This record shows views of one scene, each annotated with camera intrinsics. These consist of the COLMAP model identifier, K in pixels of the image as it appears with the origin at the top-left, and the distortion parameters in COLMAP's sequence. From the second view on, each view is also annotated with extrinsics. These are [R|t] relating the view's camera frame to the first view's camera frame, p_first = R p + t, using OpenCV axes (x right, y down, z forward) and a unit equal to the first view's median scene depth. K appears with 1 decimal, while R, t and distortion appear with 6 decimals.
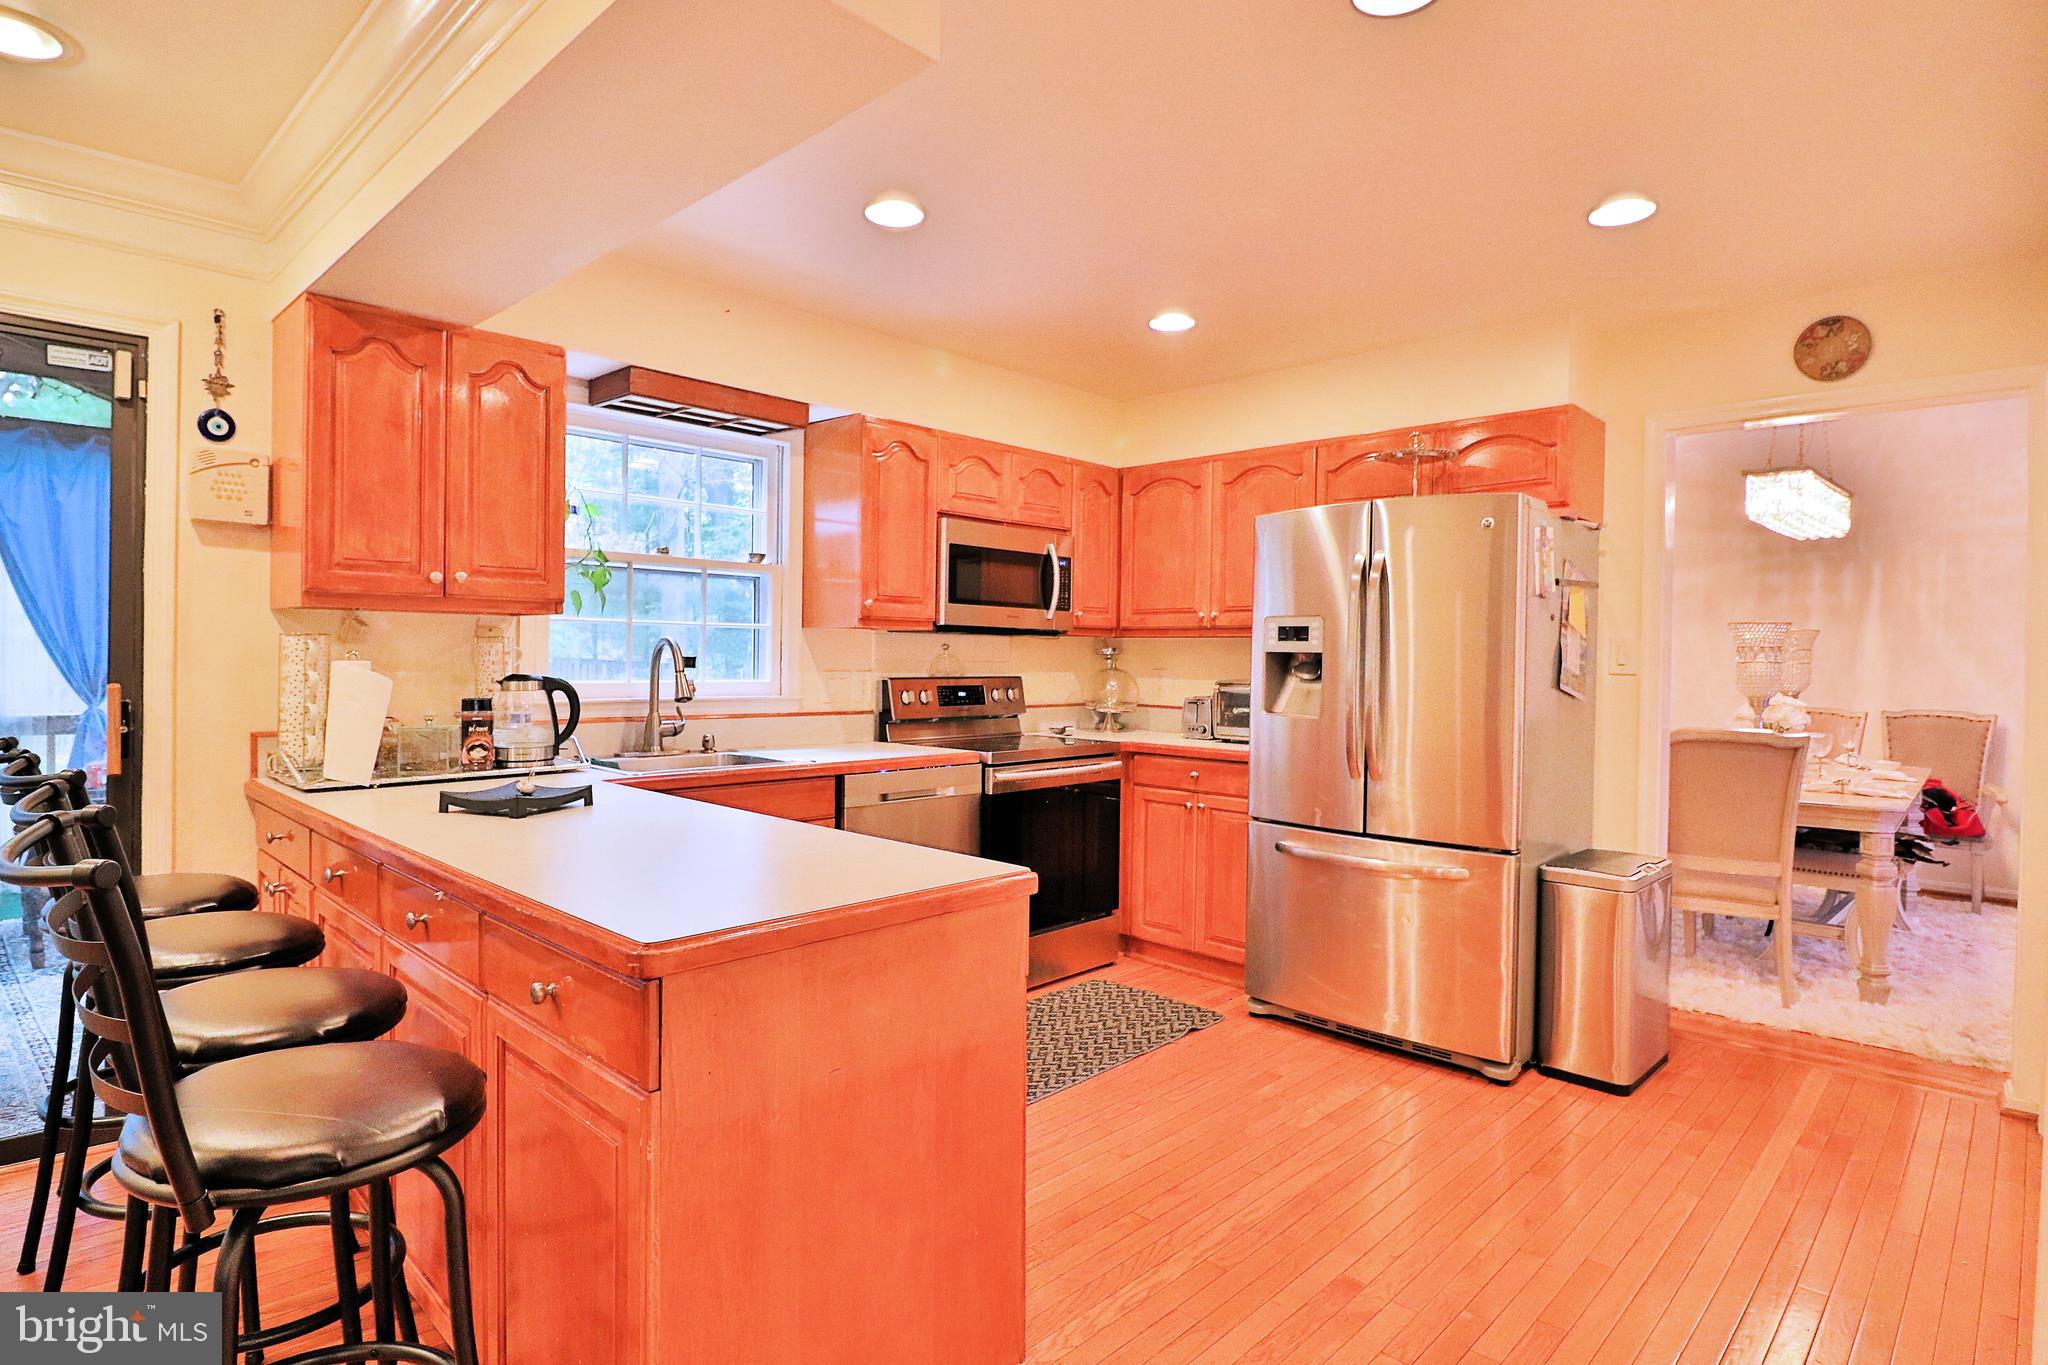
lens RADIAL K [[1058.1, 0, 1023.6], [0, 1058.1, 667.3], [0, 0, 1]] dist [0.001801, -0.015541]
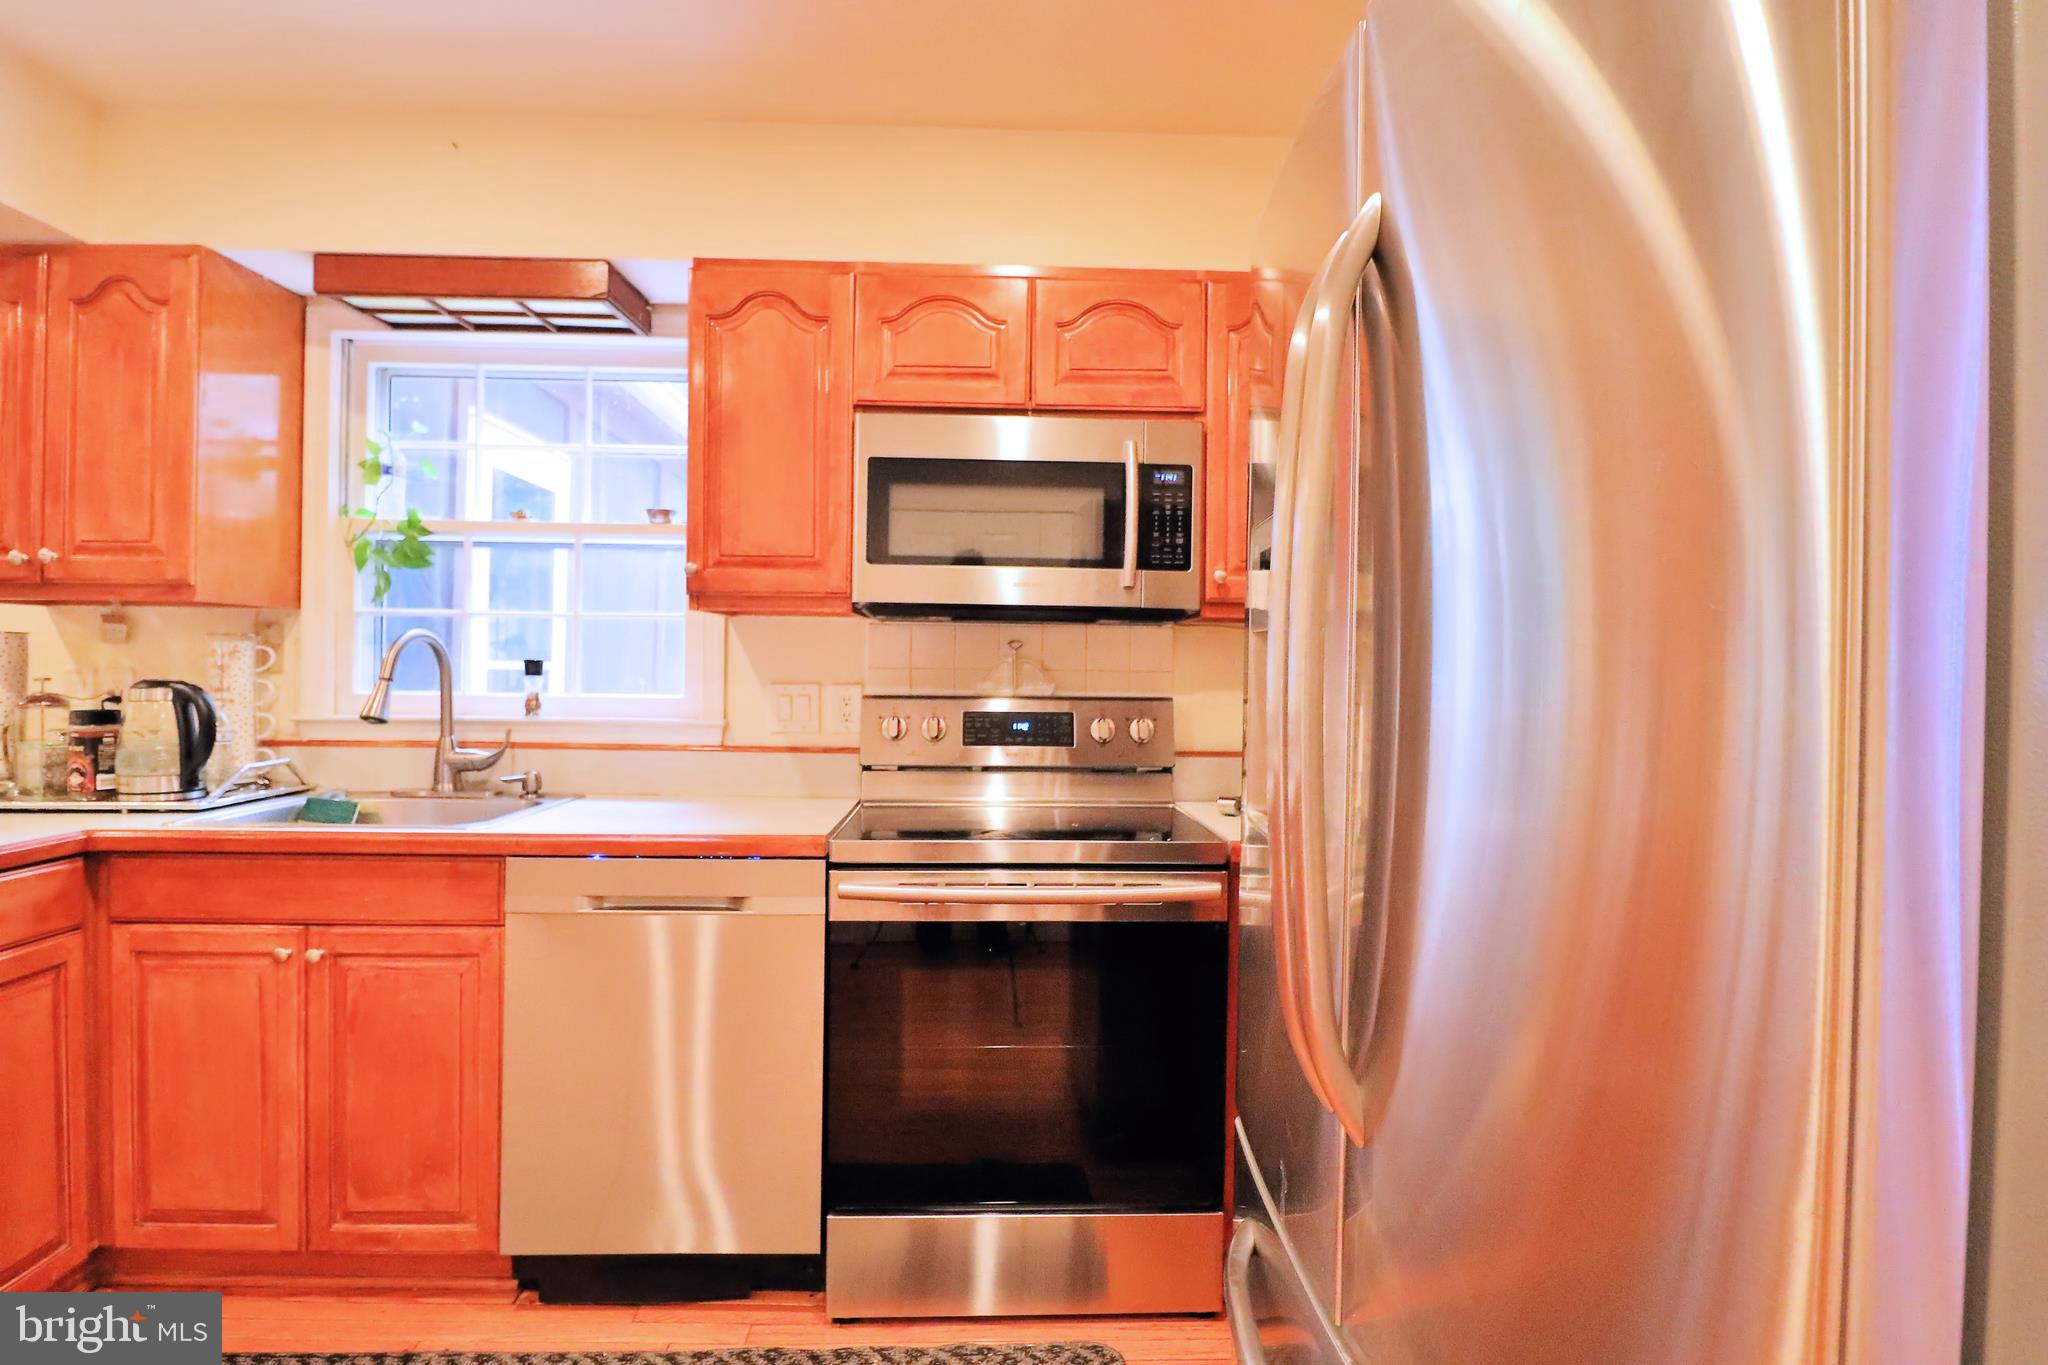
lens RADIAL K [[1058.1, 0, 1023.6], [0, 1058.1, 667.3], [0, 0, 1]] dist [0.001801, -0.015541]
pose [[0.722728, -0.002962, -0.691127, 0.430644], [-0.009938, 0.999843, -0.014678, 0.002146], [0.691061, 0.017476, 0.722585, 0.745809]]
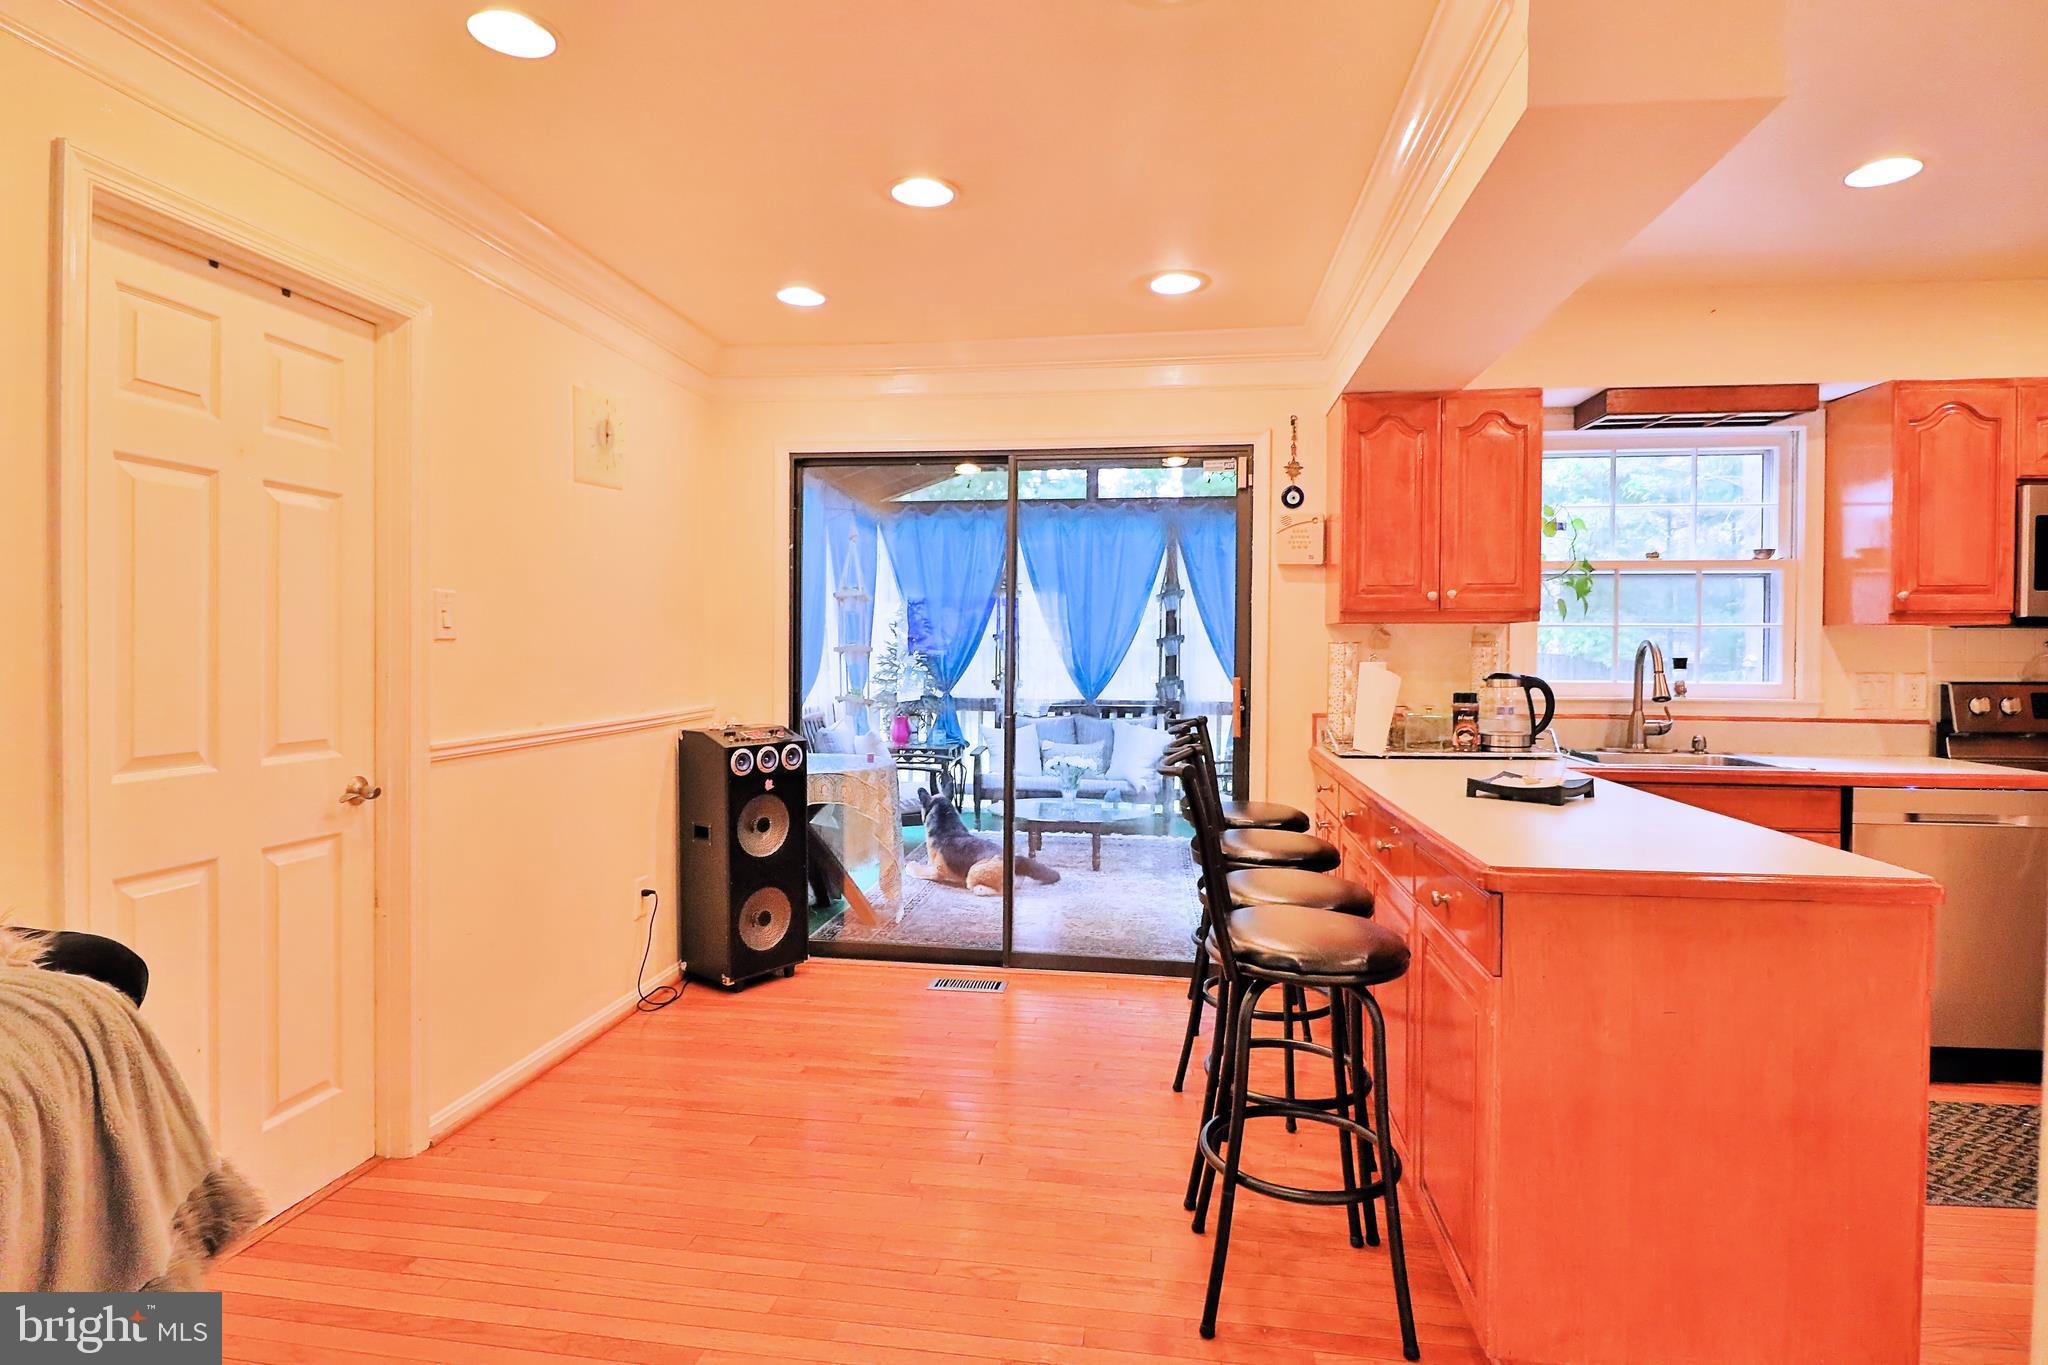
lens RADIAL K [[1058.1, 0, 1023.6], [0, 1058.1, 667.3], [0, 0, 1]] dist [0.001801, -0.015541]
pose [[0.585972, 0.002294, -0.810328, 0.141020], [-0.004190, 0.999991, -0.000199, 0.001945], [0.810321, 0.003512, 0.585976, -0.104346]]
